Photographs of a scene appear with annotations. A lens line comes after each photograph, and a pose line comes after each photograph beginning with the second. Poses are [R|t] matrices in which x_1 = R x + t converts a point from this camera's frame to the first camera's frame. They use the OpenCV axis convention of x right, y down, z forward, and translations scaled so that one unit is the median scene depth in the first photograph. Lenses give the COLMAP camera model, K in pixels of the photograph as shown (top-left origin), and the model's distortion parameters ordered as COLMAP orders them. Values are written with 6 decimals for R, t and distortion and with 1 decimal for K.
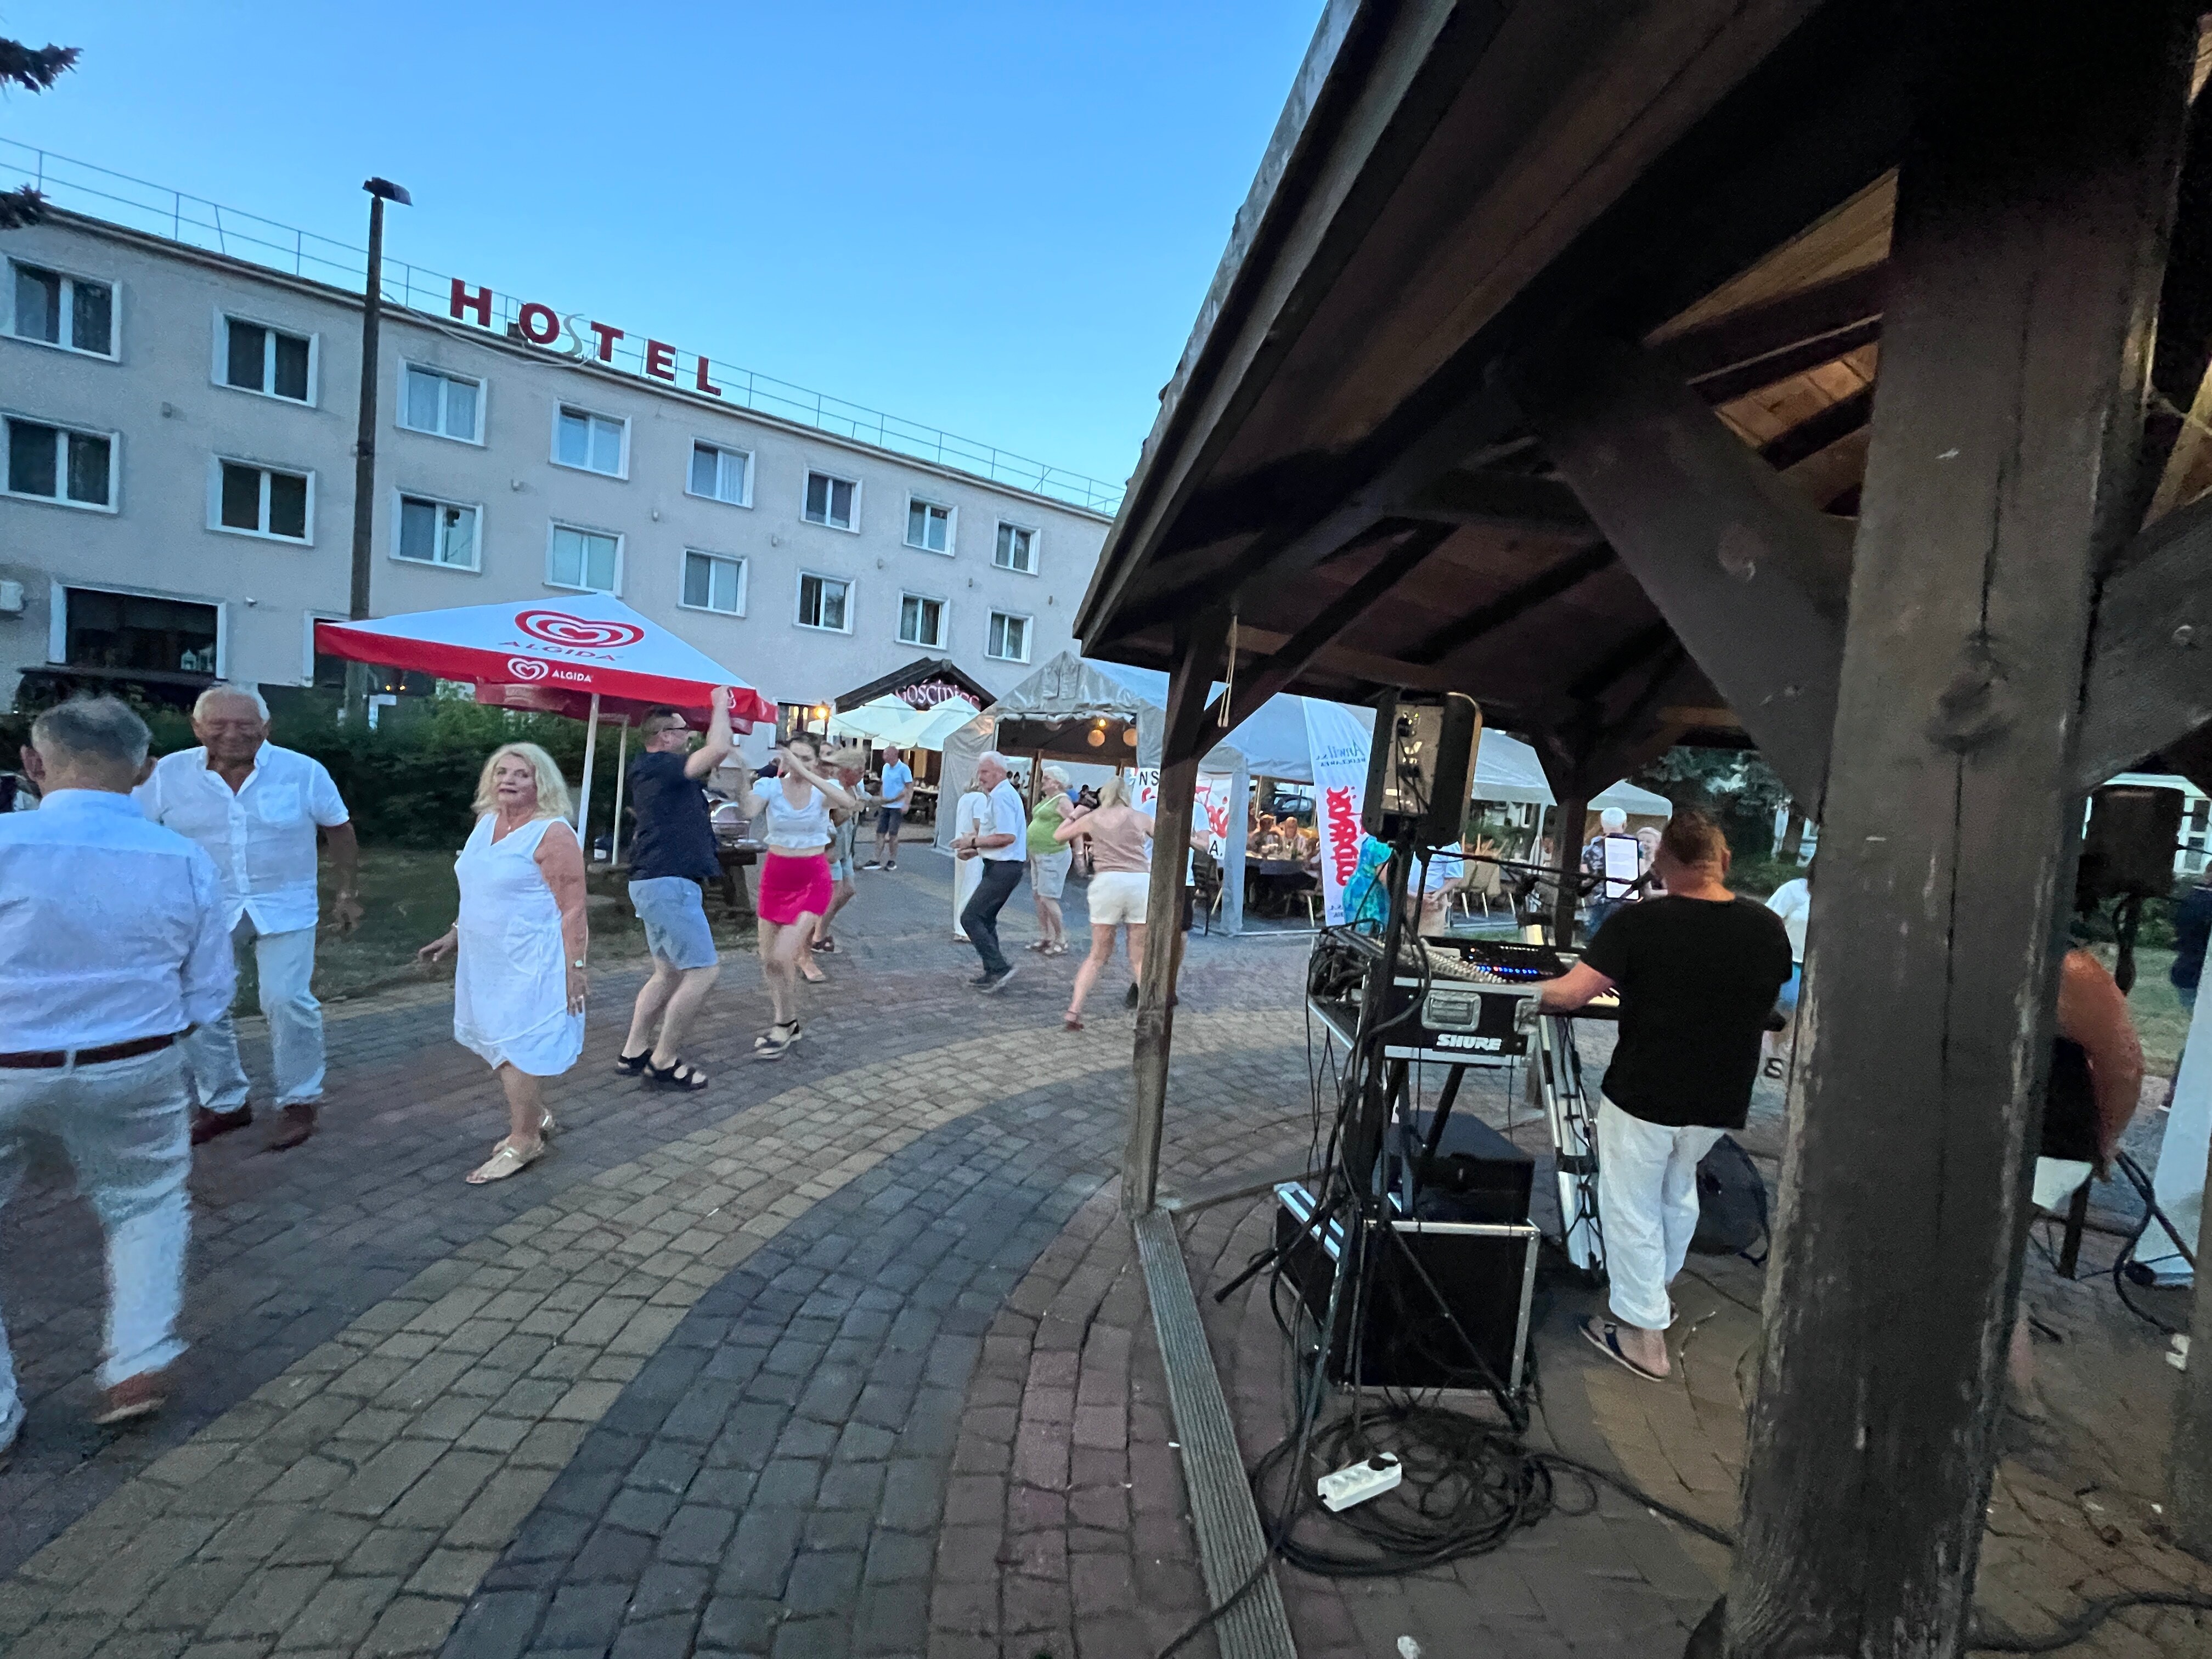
lens RADIAL K [[889.3, 0, 1100.7], [0, 889.3, 833.1], [0, 0, 1]] dist [-0.002259, 0.000218]
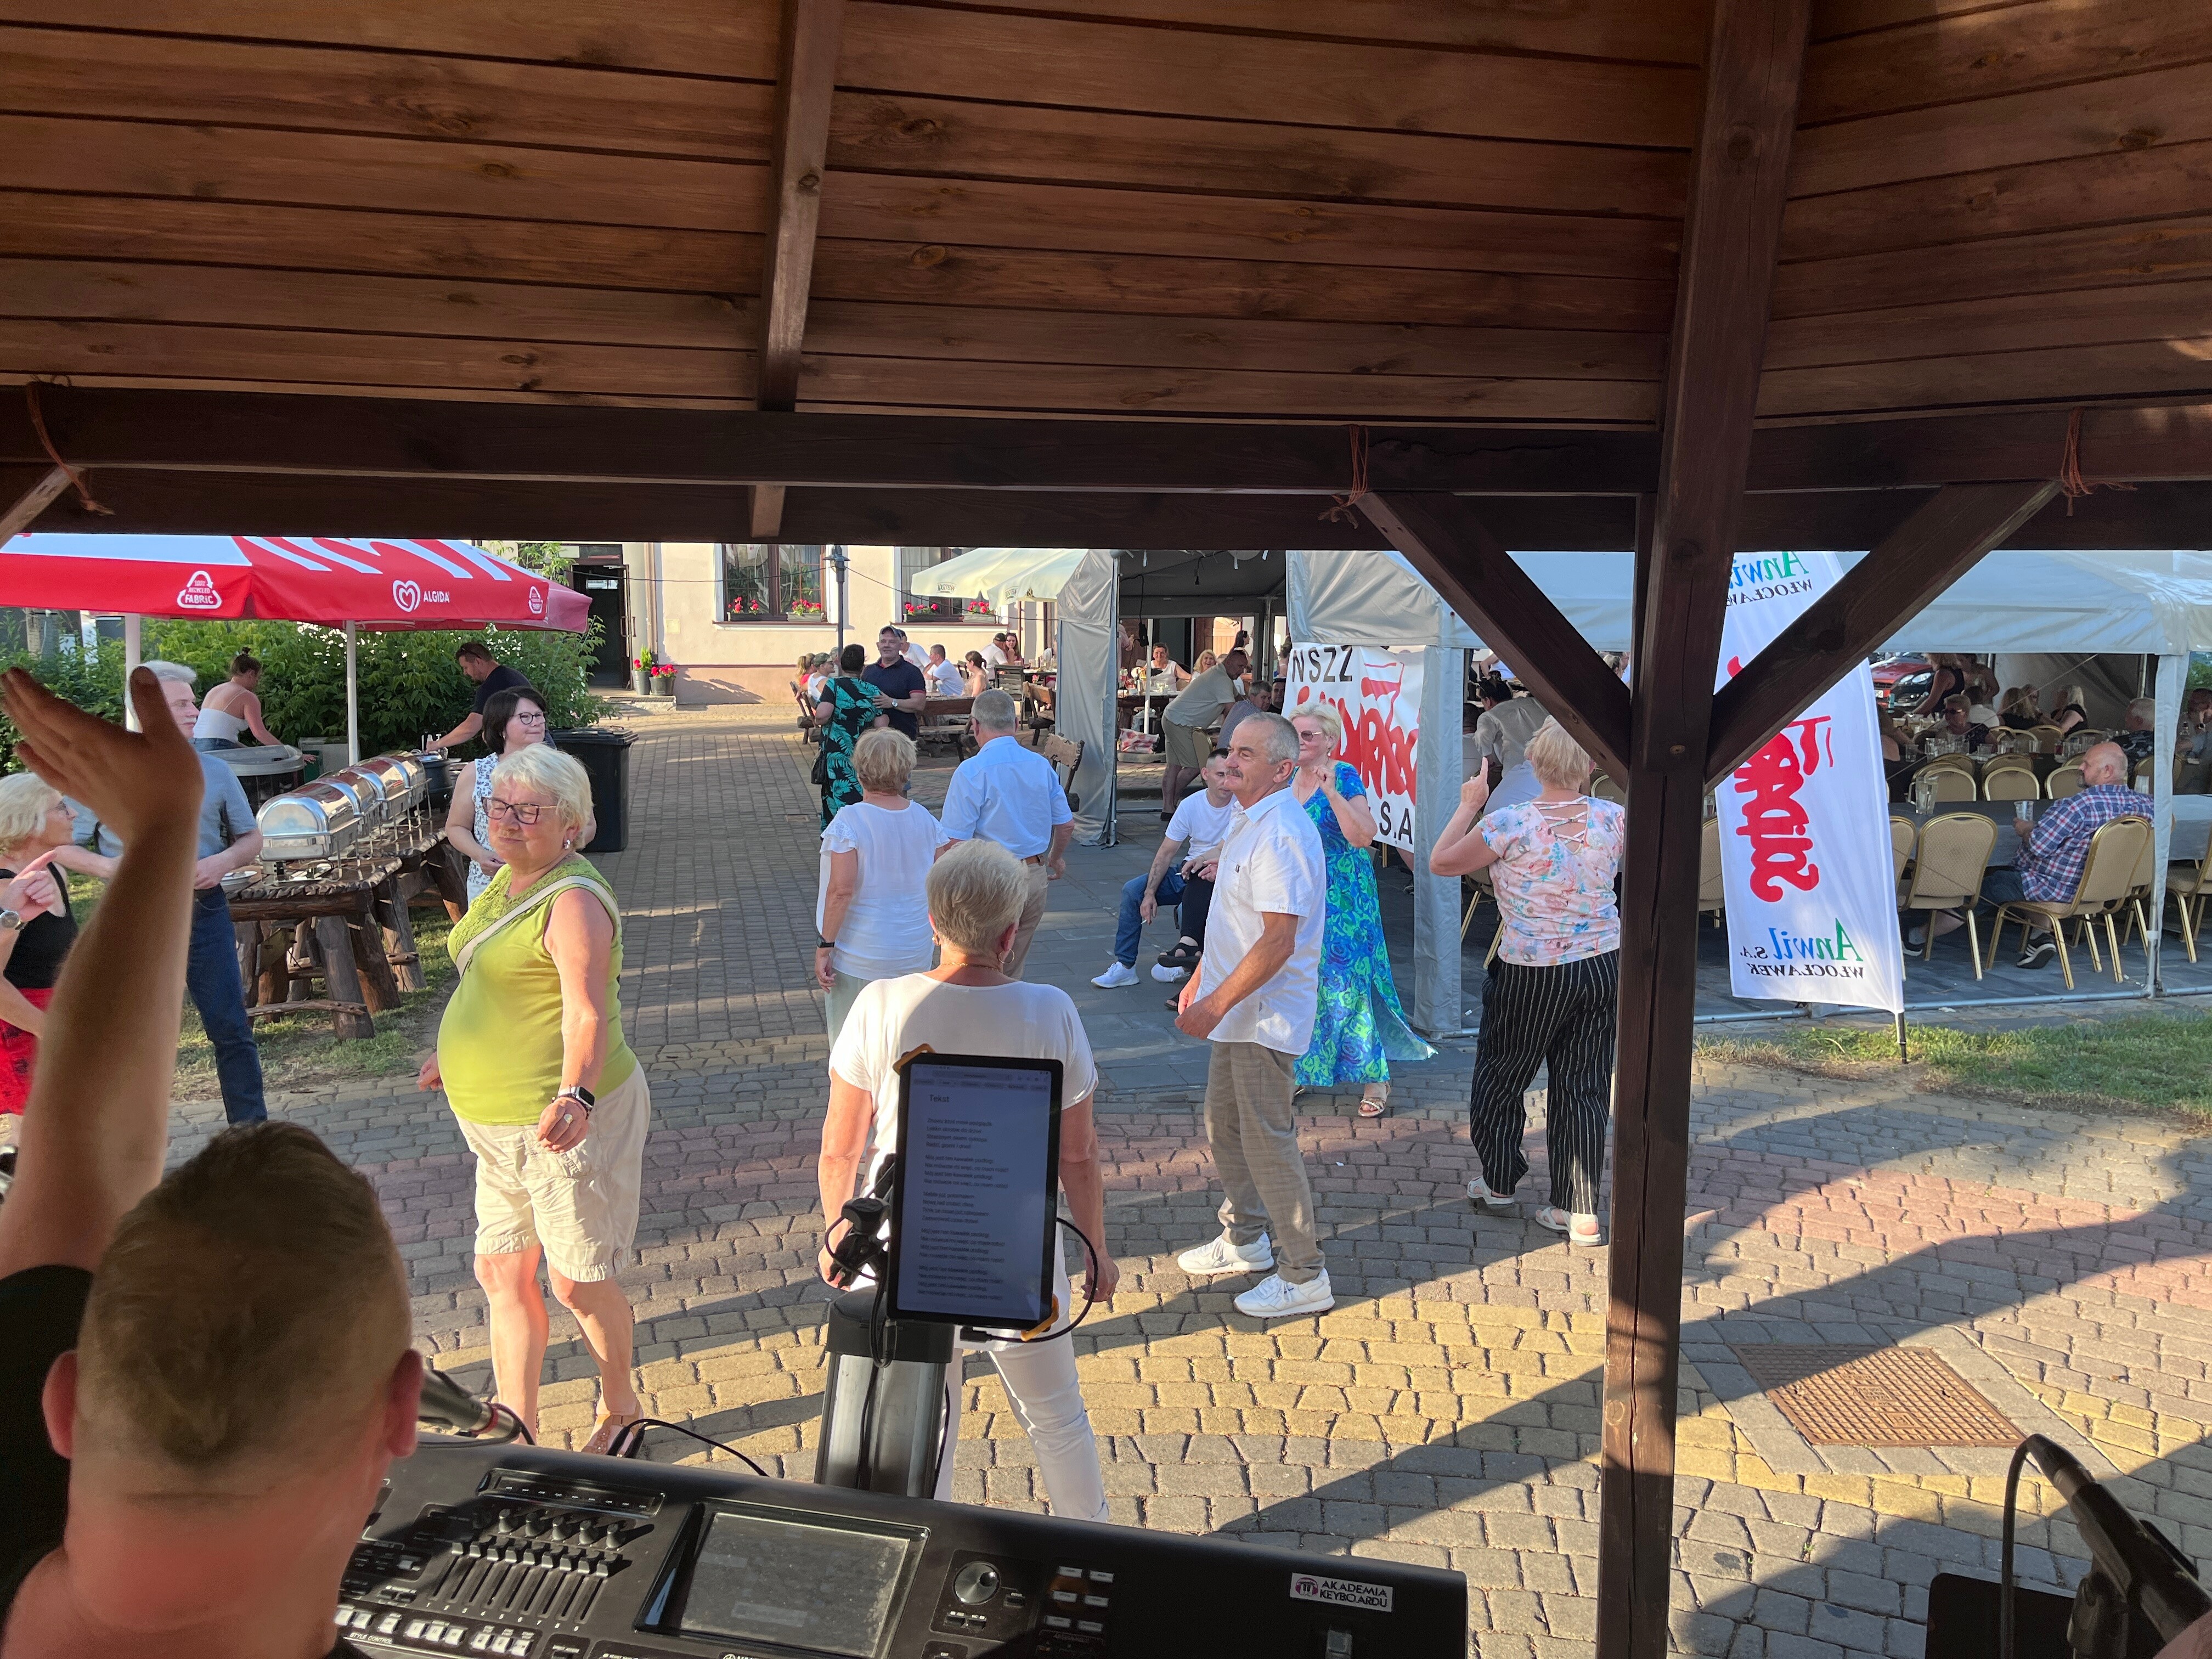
lens RADIAL K [[1674.6, 0, 1099.9], [0, 1674.6, 829.4], [0, 0, 1]] dist [0.067338, -0.093270]
pose [[0.938105, -0.035765, -0.344498, 0.261034], [0.054201, 0.997559, 0.044031, -0.024859], [0.342083, -0.059978, 0.937754, 0.199598]]
